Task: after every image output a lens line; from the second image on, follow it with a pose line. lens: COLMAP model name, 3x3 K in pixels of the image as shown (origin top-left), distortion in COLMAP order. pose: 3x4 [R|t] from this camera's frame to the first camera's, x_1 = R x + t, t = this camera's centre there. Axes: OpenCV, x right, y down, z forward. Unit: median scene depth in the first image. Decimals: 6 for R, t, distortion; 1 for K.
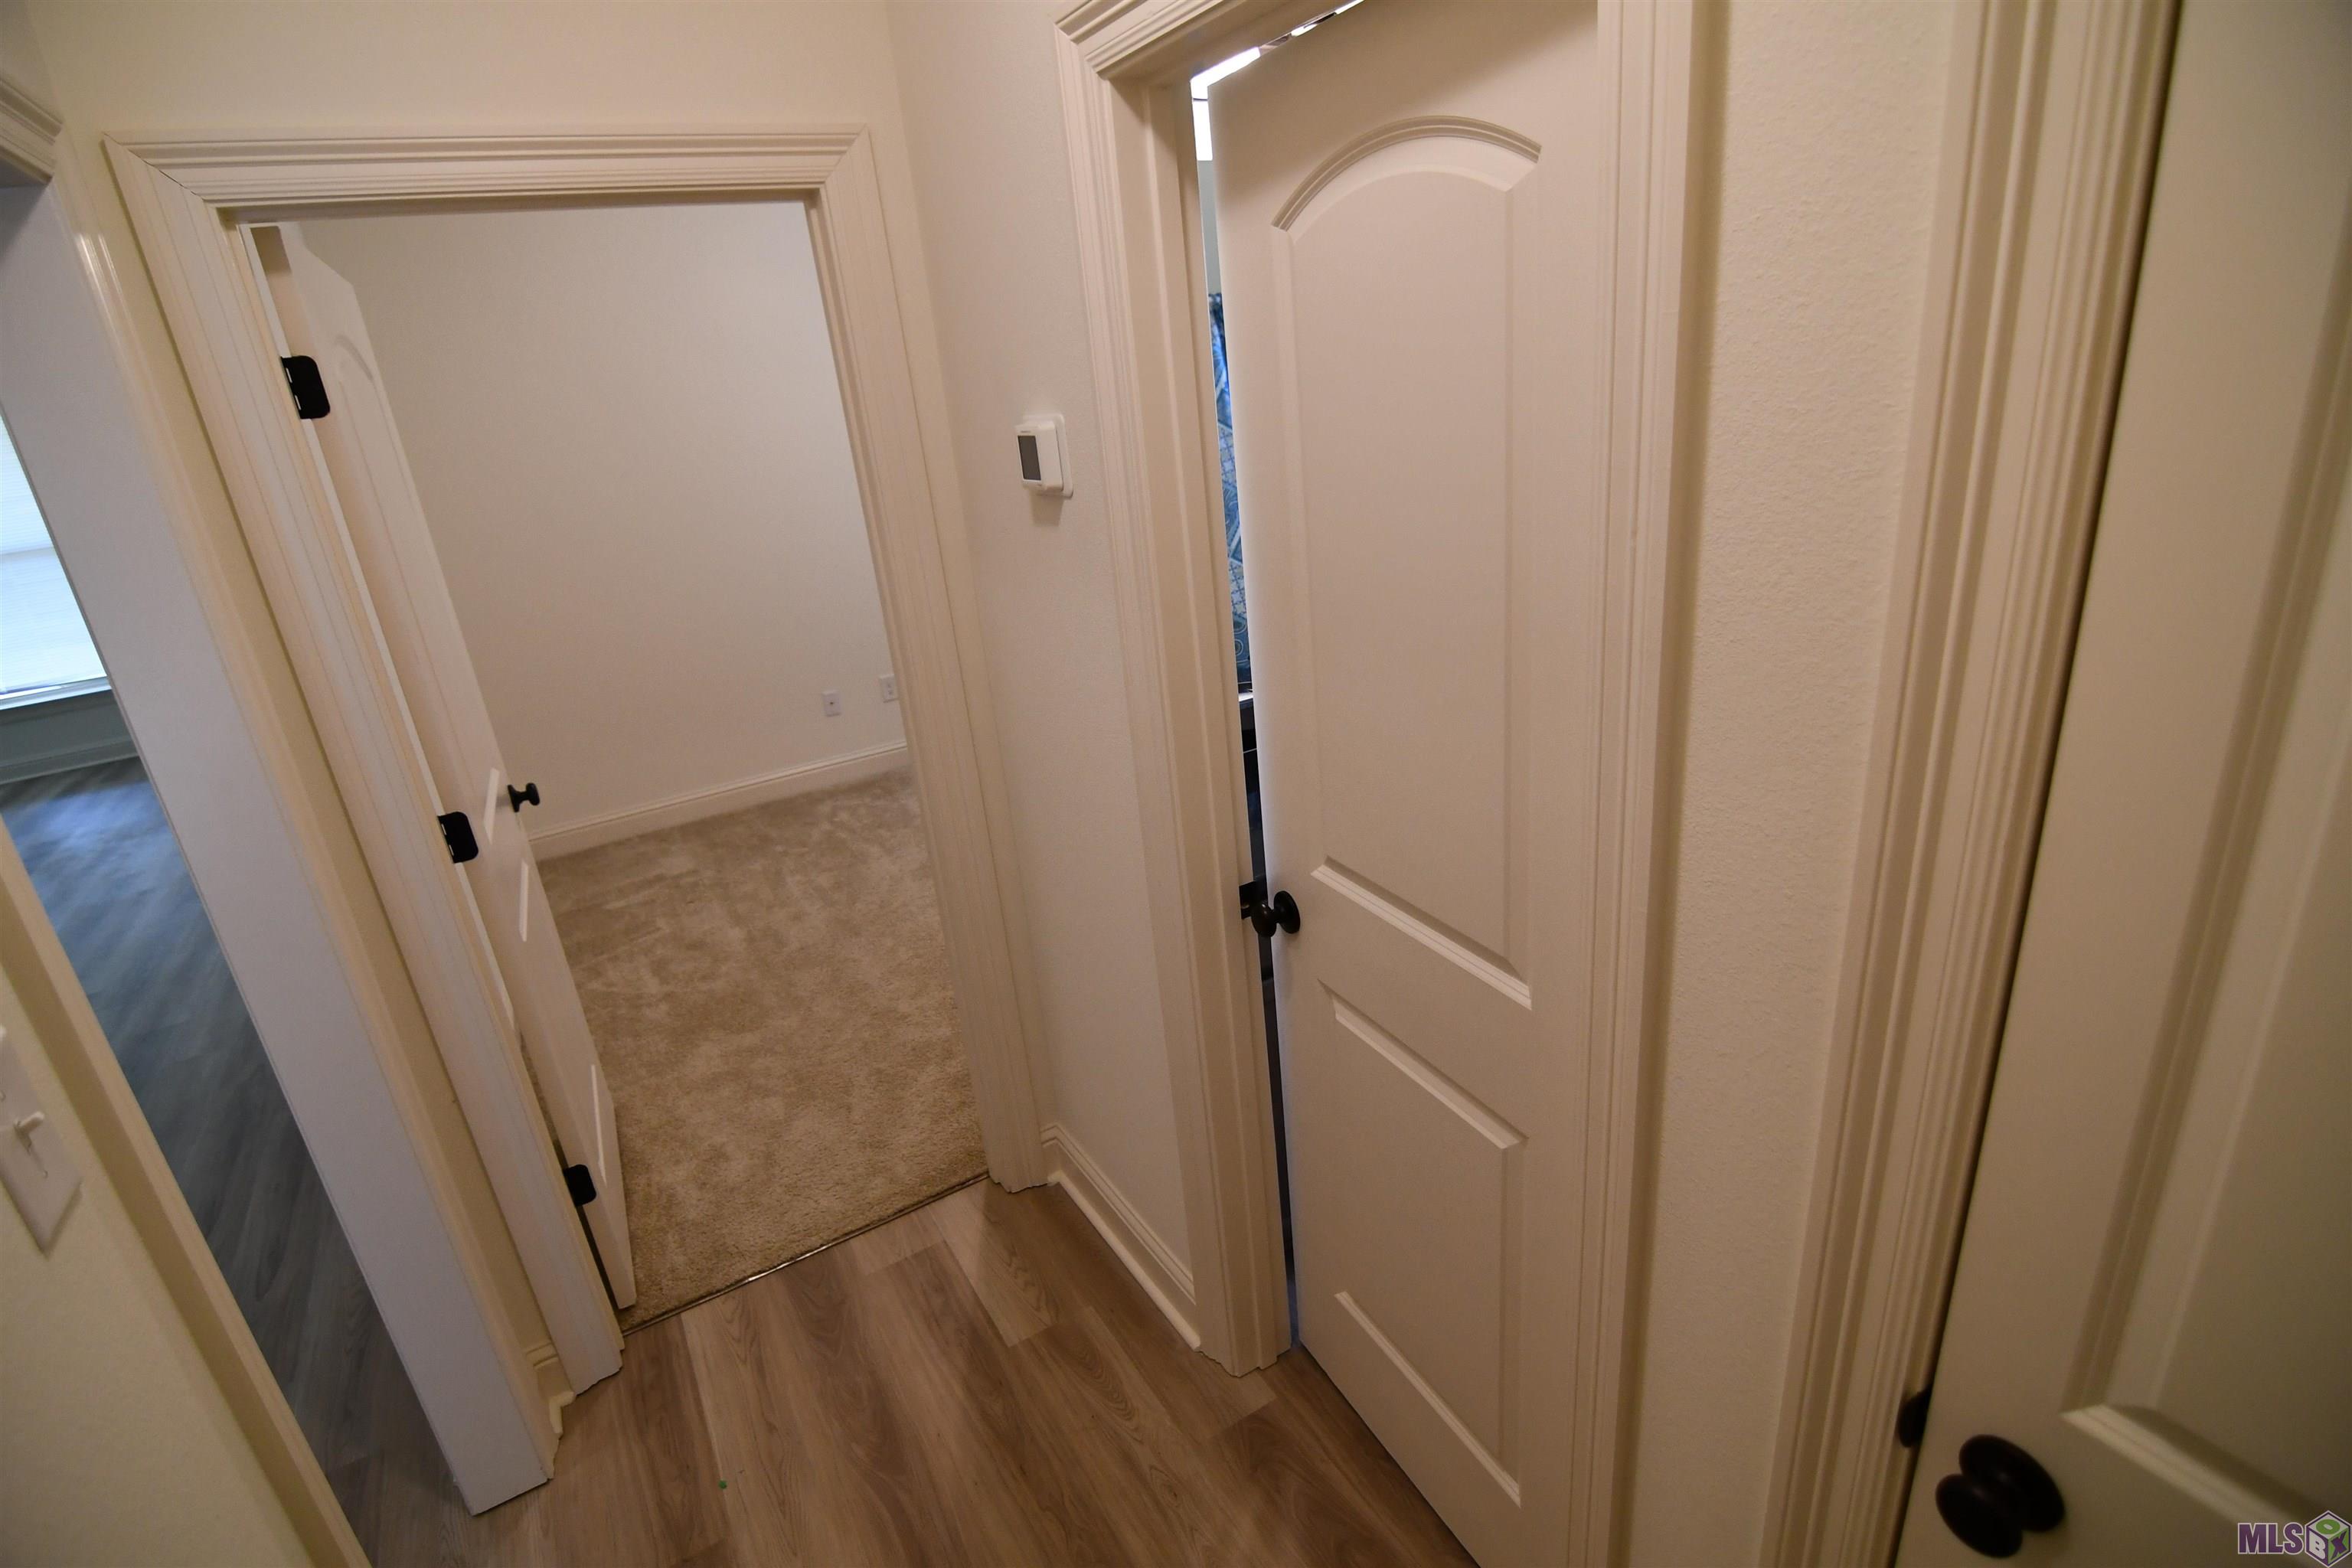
lens RADIAL K [[1134.4, 0, 1173.9], [0, 1134.4, 779.6], [0, 0, 1]] dist [-0.005486, -0.008736]
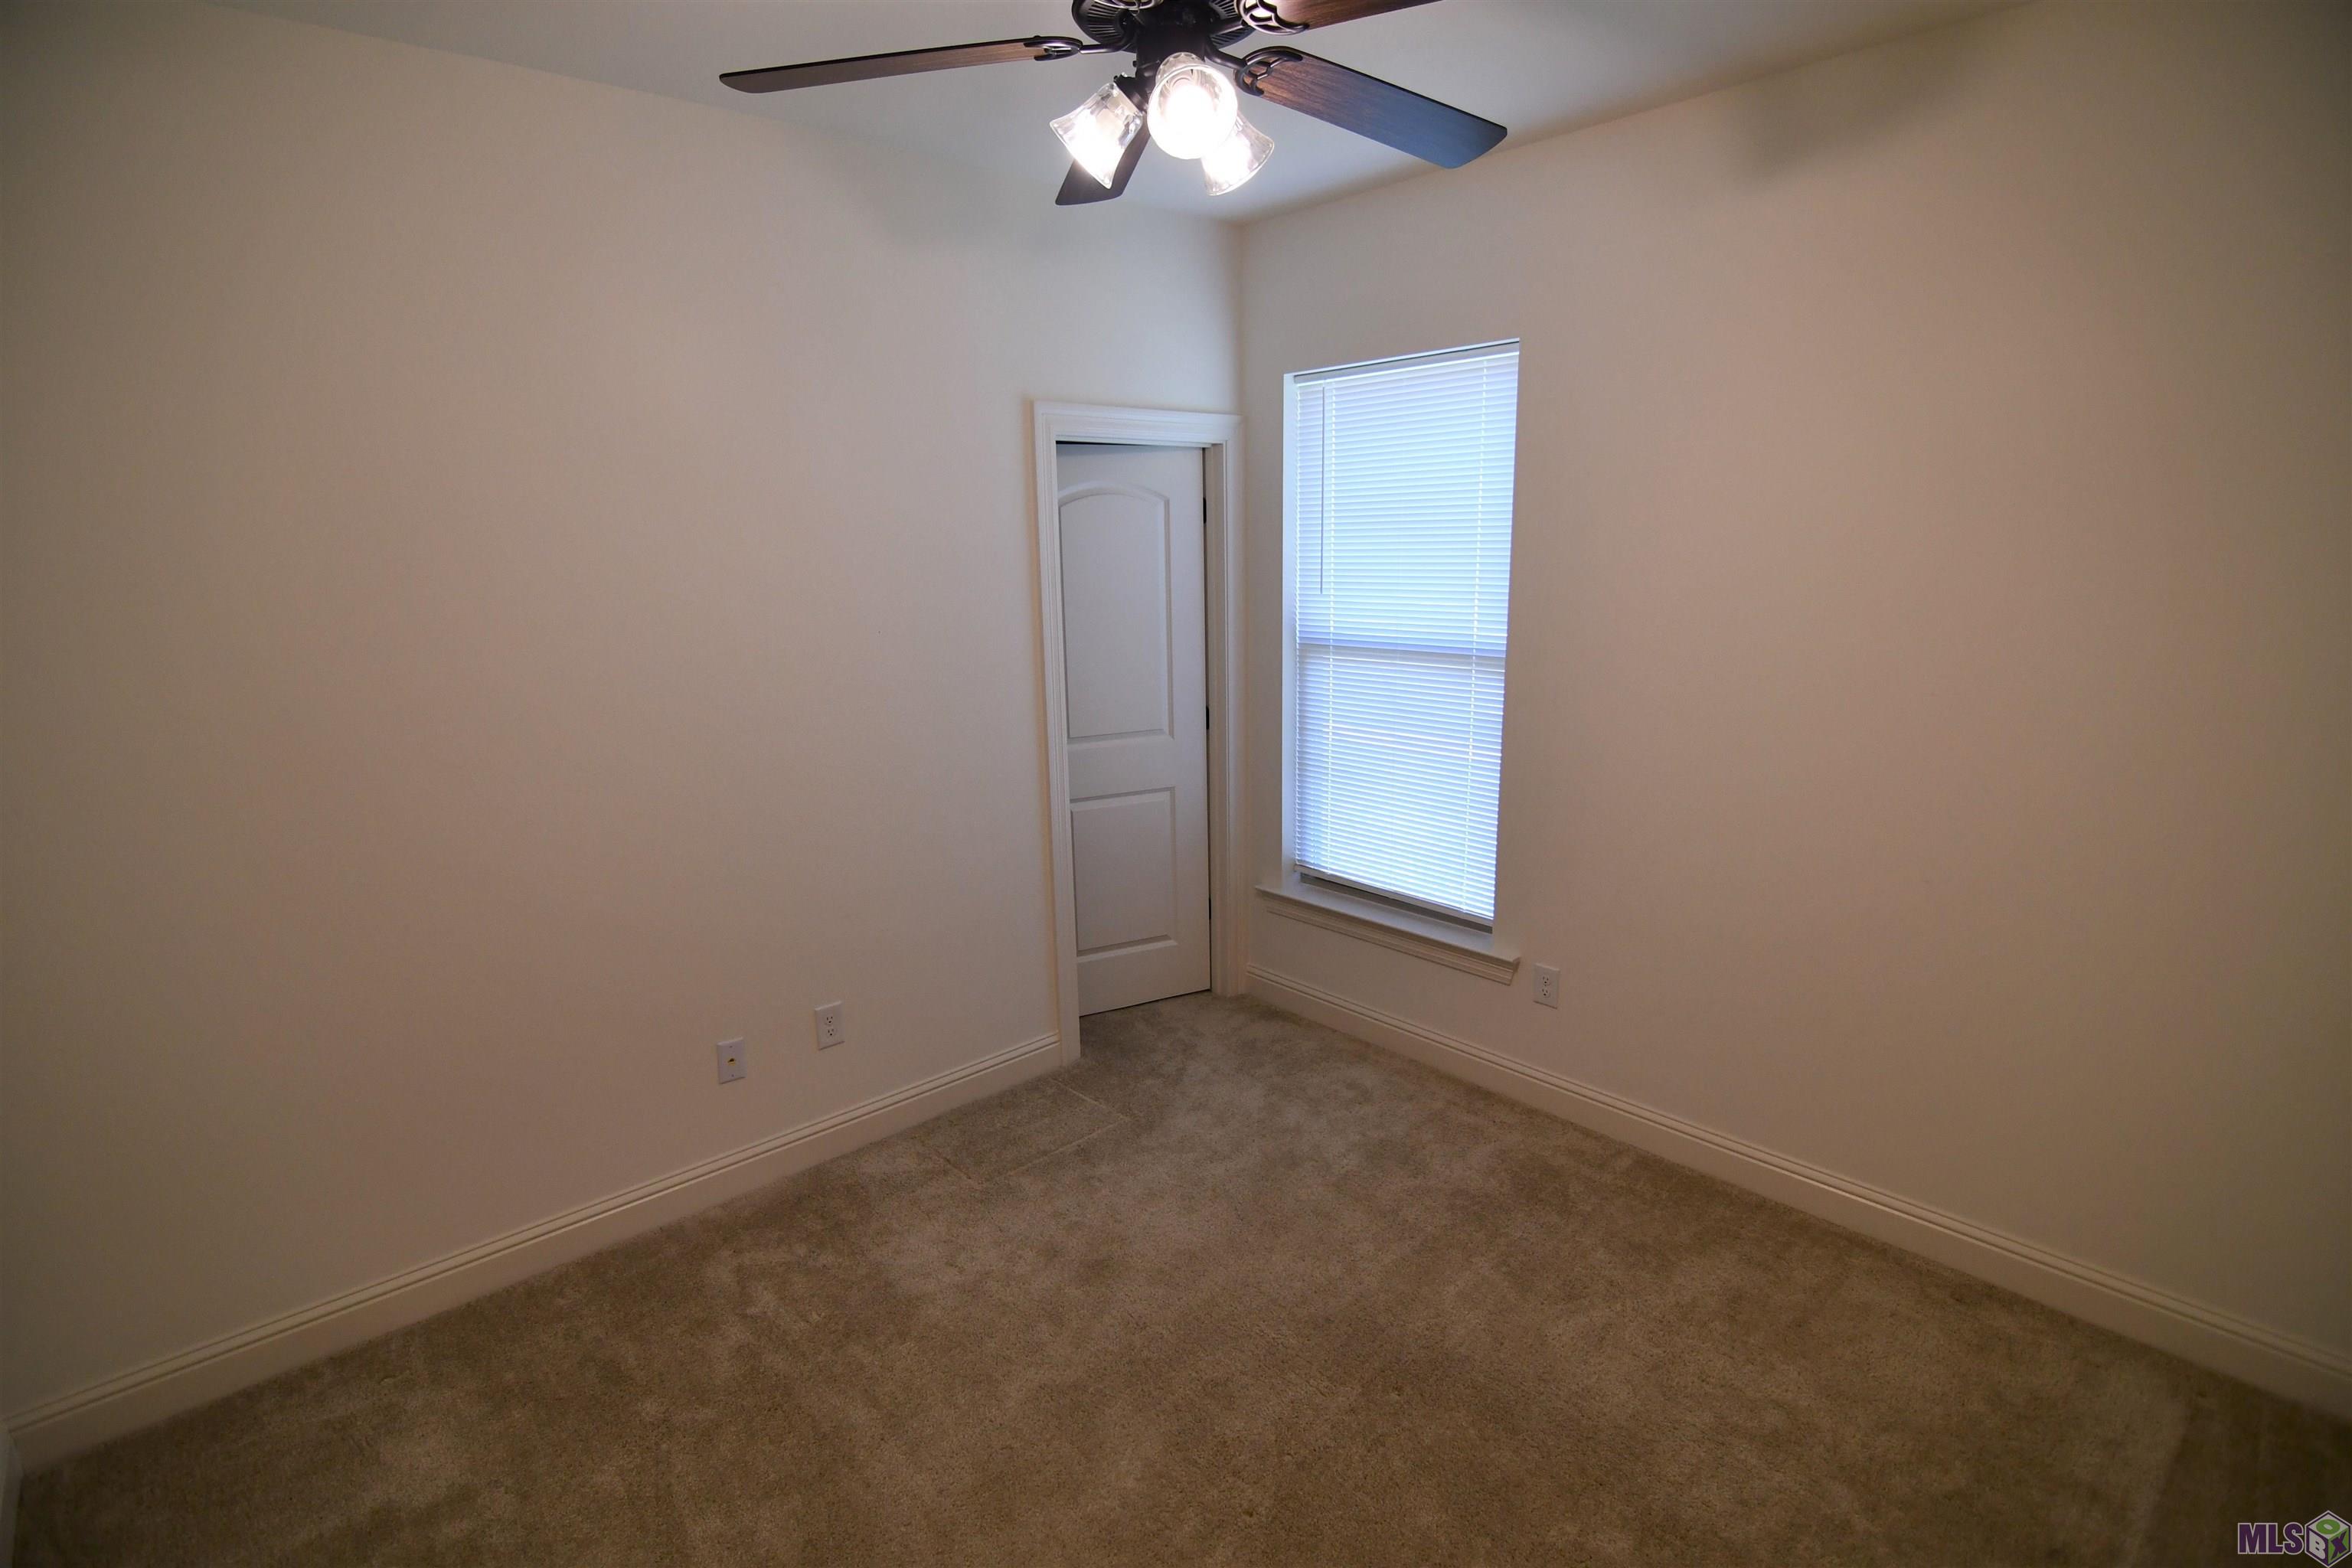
lens RADIAL K [[1134.4, 0, 1173.9], [0, 1134.4, 779.6], [0, 0, 1]] dist [-0.005486, -0.008736]
pose [[0.977226, 0.035719, 0.209172, -0.232442], [-0.003806, 0.988523, -0.151024, -0.136386], [-0.212165, 0.146789, 0.966146, 0.422586]]
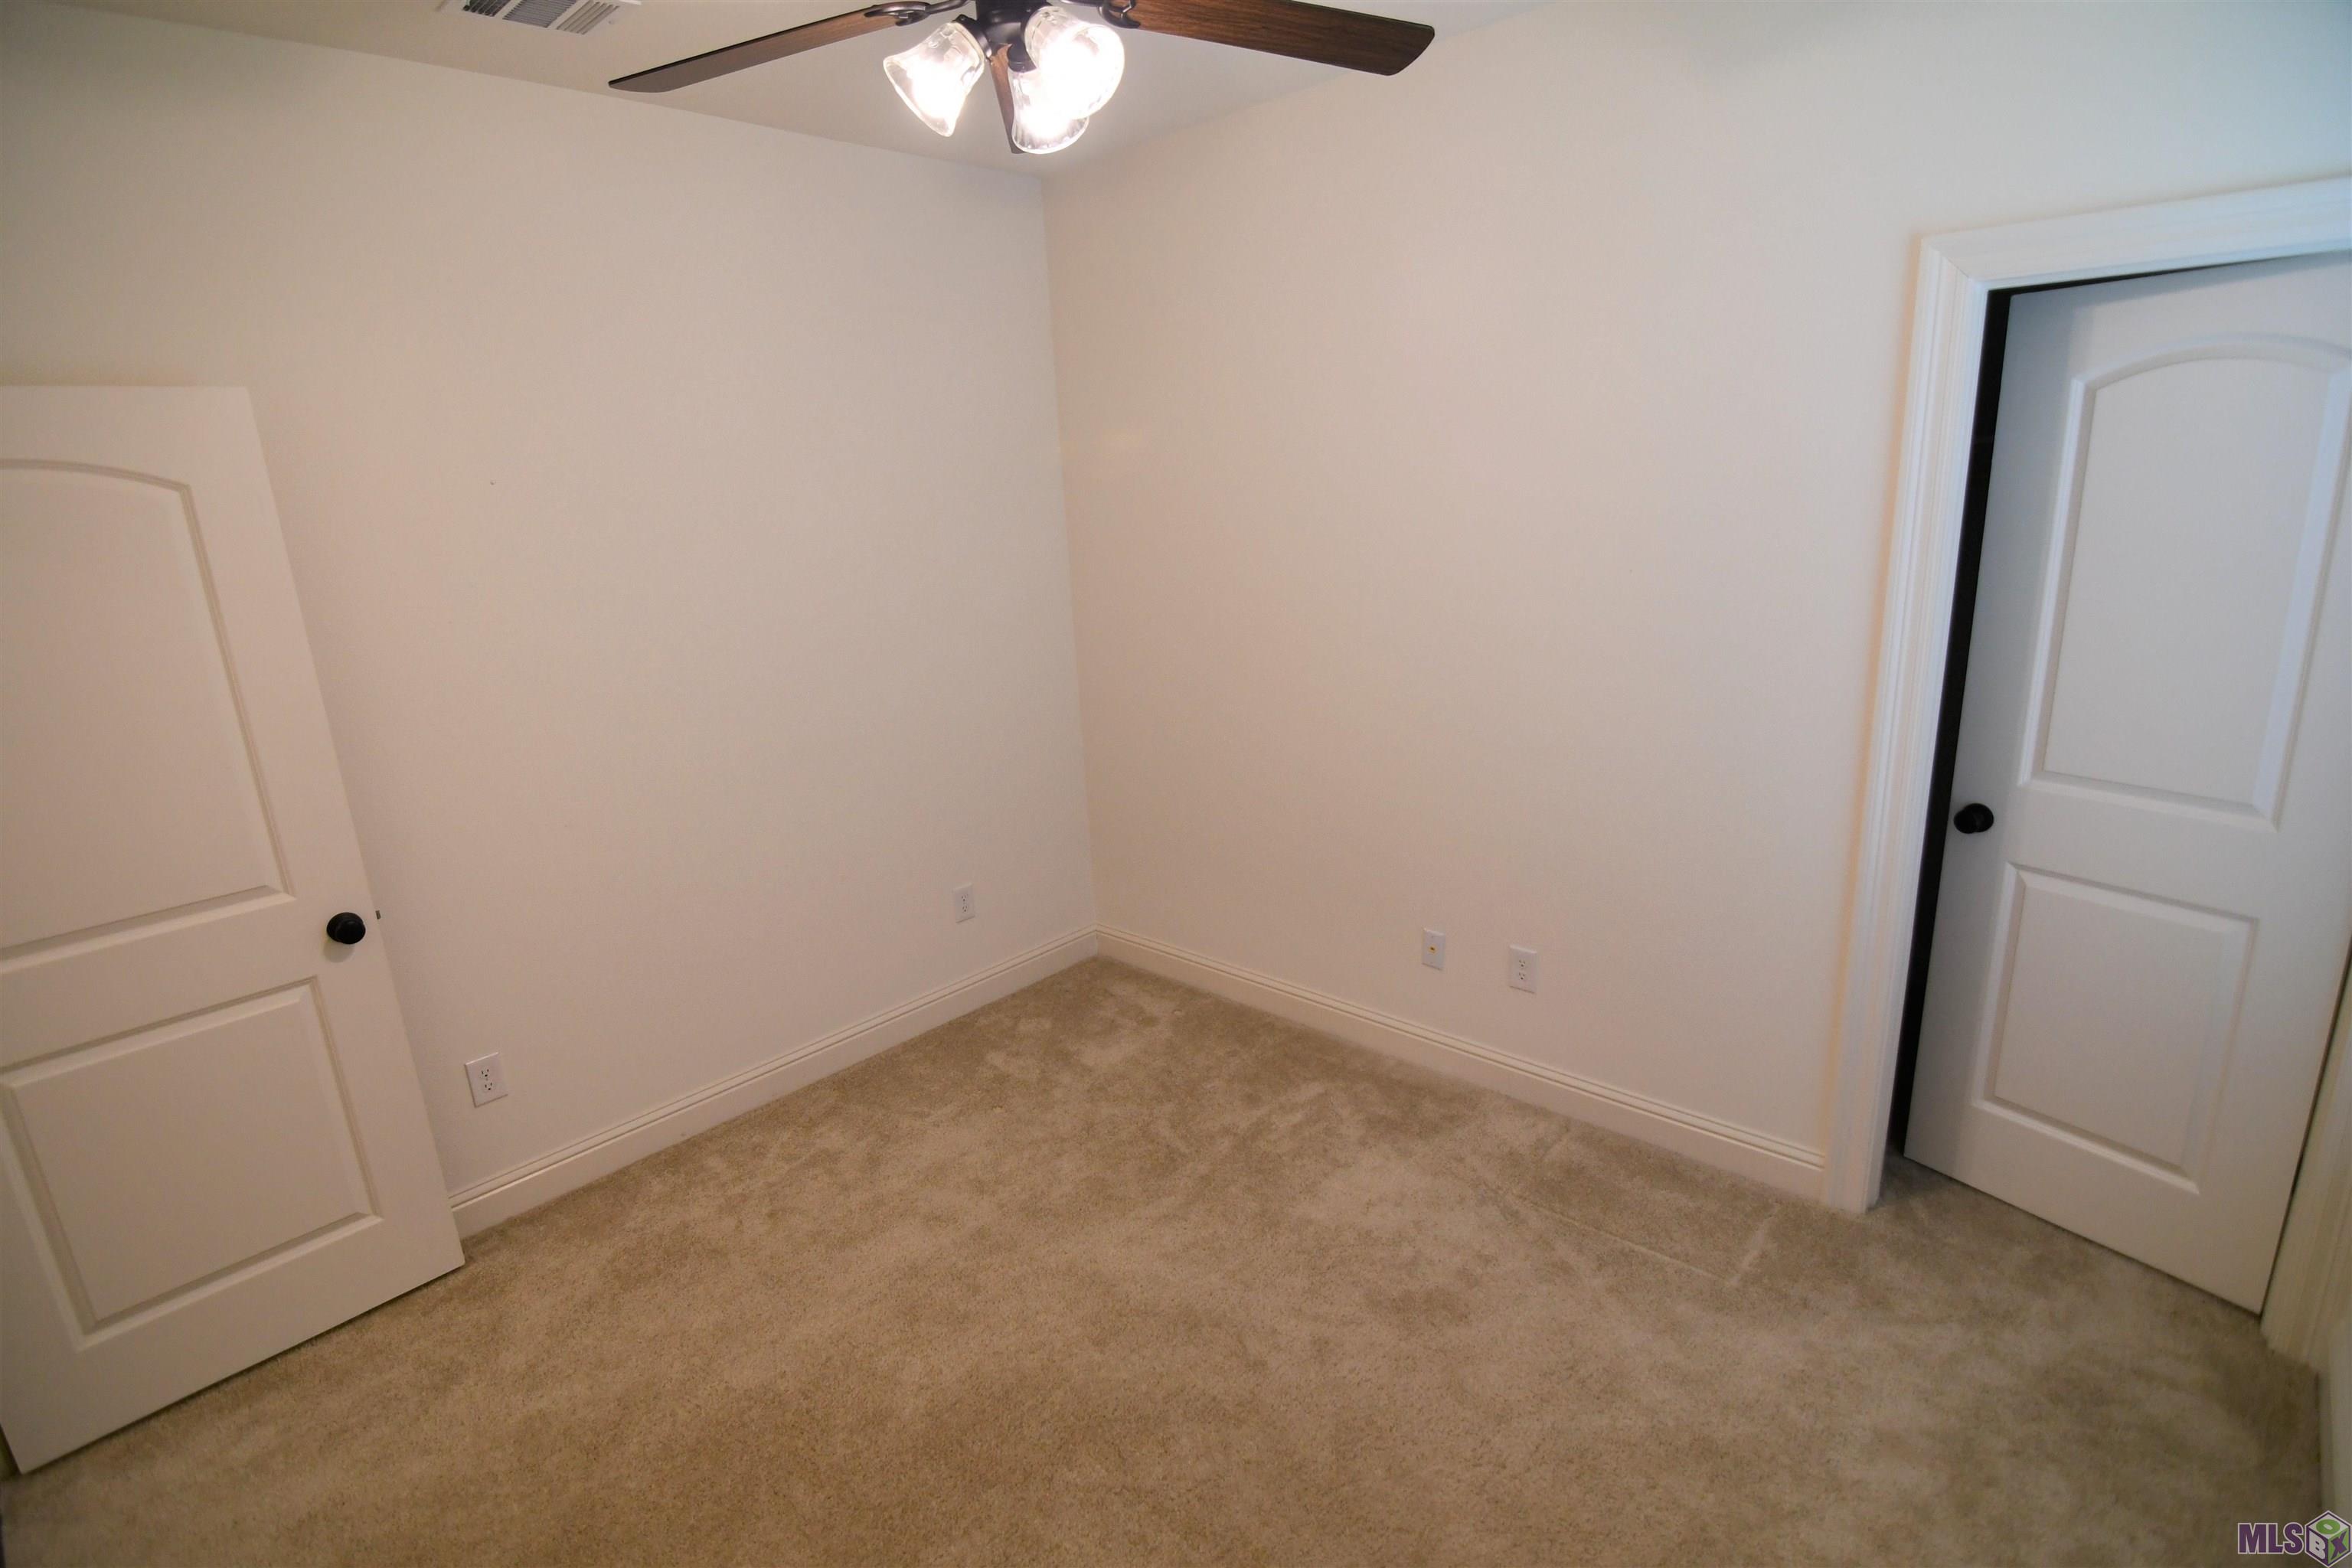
lens RADIAL K [[1124.9, 0, 1176.0], [0, 1124.9, 784.0], [0, 0, 1]] dist [-0.022974, -0.001395]
pose [[0.281666, 0.325618, -0.902573, 0.212875], [-0.302772, 0.922761, 0.238415, -0.287386], [0.910491, 0.206120, 0.358498, 0.701749]]
